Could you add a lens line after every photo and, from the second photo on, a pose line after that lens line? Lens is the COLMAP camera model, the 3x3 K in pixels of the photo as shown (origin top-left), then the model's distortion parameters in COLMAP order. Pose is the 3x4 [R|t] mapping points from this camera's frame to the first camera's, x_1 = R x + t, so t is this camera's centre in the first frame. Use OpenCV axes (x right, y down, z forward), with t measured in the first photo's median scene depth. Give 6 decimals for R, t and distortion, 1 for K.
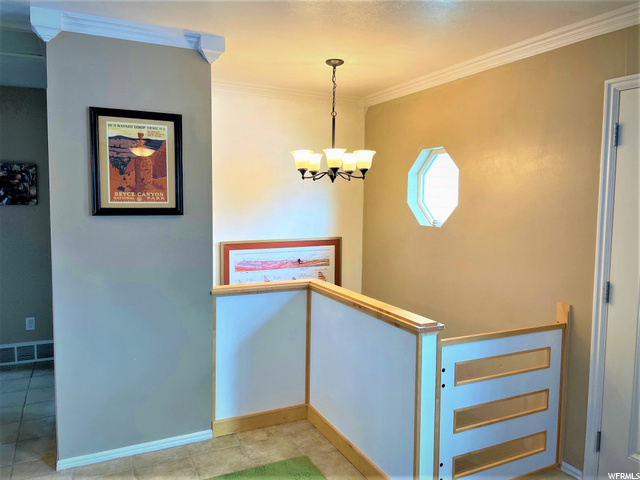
lens RADIAL K [[478.6, 0, 319.1], [0, 478.6, 234.3], [0, 0, 1]] dist [0.106303, -0.132033]
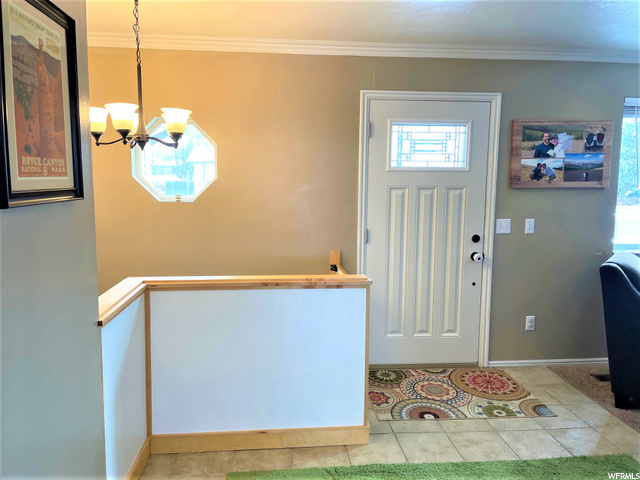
lens RADIAL K [[478.6, 0, 319.1], [0, 478.6, 234.3], [0, 0, 1]] dist [0.106303, -0.132033]
pose [[0.361647, -0.116796, 0.924970, -0.755343], [0.067645, 0.992794, 0.098912, -0.038857], [-0.929858, 0.026799, 0.366941, 0.554455]]
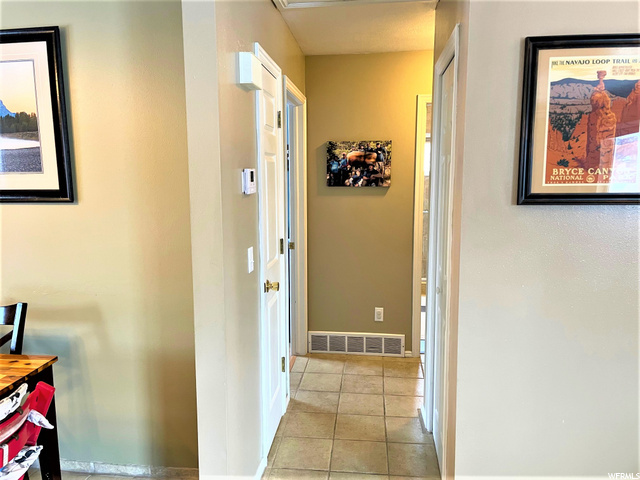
lens RADIAL K [[478.6, 0, 319.1], [0, 478.6, 234.3], [0, 0, 1]] dist [0.106303, -0.132033]
pose [[0.841649, 0.051169, -0.537595, -0.326098], [-0.024992, 0.998125, 0.055875, -0.027997], [0.539446, -0.033592, 0.841350, 0.281488]]
